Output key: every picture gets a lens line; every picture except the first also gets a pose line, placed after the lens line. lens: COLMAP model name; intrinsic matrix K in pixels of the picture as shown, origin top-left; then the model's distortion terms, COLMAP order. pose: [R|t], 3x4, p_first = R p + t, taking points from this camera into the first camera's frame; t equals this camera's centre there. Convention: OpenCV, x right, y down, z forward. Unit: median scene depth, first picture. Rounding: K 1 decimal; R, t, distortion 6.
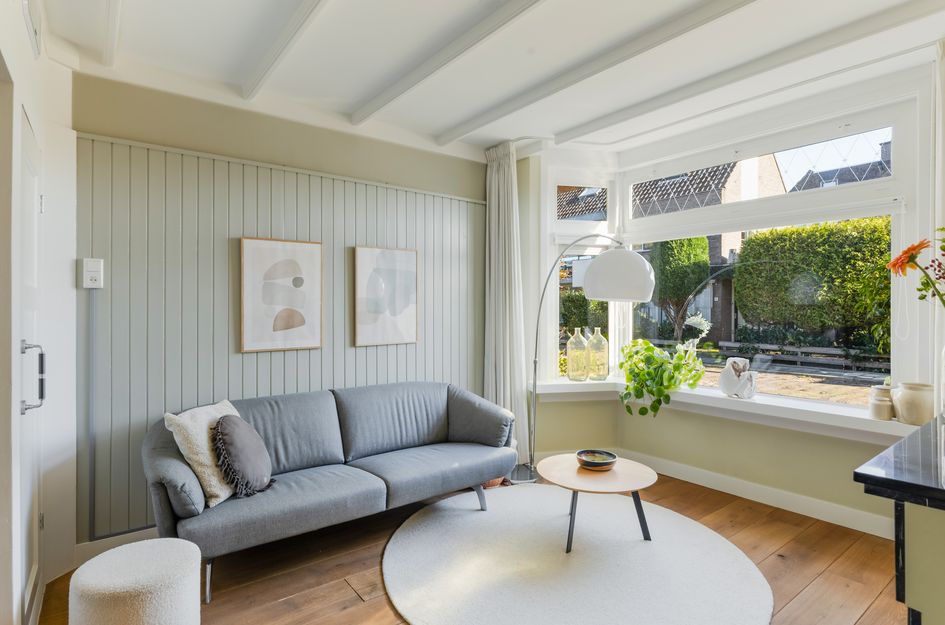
lens RADIAL K [[490.8, 0, 475.0], [0, 490.8, 311.9], [0, 0, 1]] dist [-0.001770, 0.000904]
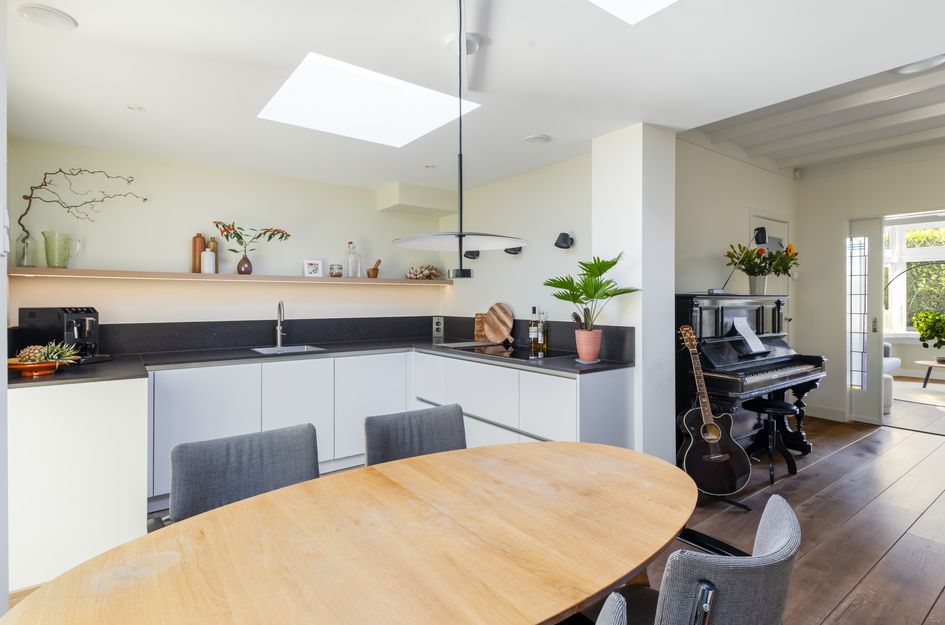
lens RADIAL K [[476.0, 0, 461.0], [0, 476.0, 300.2], [0, 0, 1]] dist [-0.005881, -0.003449]
pose [[0.999046, -0.003831, -0.043497, -1.426356], [0.003497, 0.999964, -0.007756, 0.021211], [0.043525, 0.007597, 0.999023, -0.964619]]
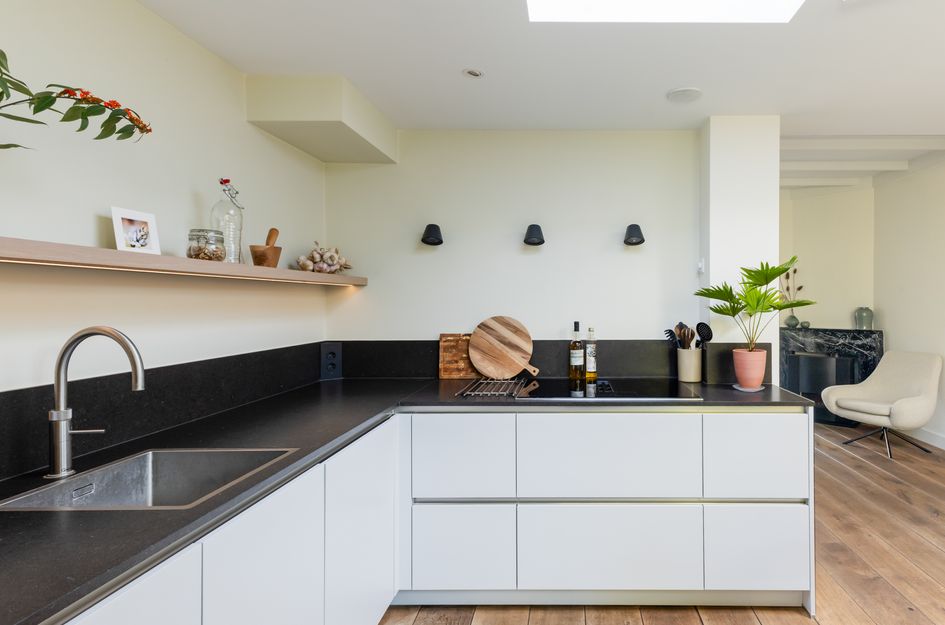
lens RADIAL K [[518.6, 0, 560.9], [0, 518.6, 302.9], [0, 0, 1]] dist [0.007990, -0.000156]
pose [[0.619071, -0.005164, 0.785318, -1.892552], [0.007536, 0.999971, 0.000634, 0.000978], [-0.785299, 0.005526, 0.619092, -0.479609]]
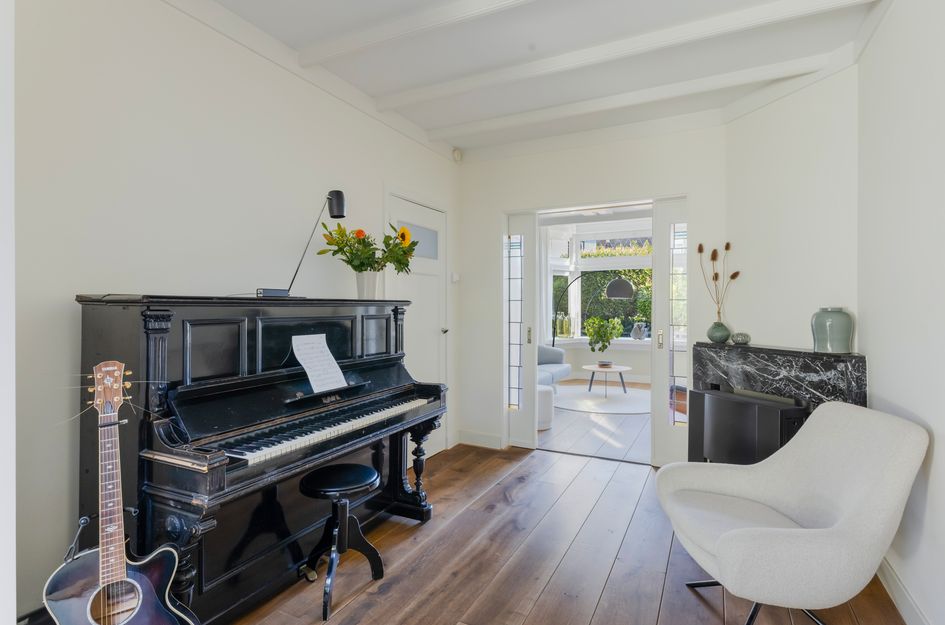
lens RADIAL K [[476.0, 0, 475.9], [0, 476.0, 306.0], [0, 0, 1]] dist [-0.005881, -0.003449]
pose [[0.901540, -0.001944, 0.432691, -0.993594], [0.005289, 0.999965, -0.006527, 0.019203], [-0.432663, 0.008173, 0.901519, -0.622530]]
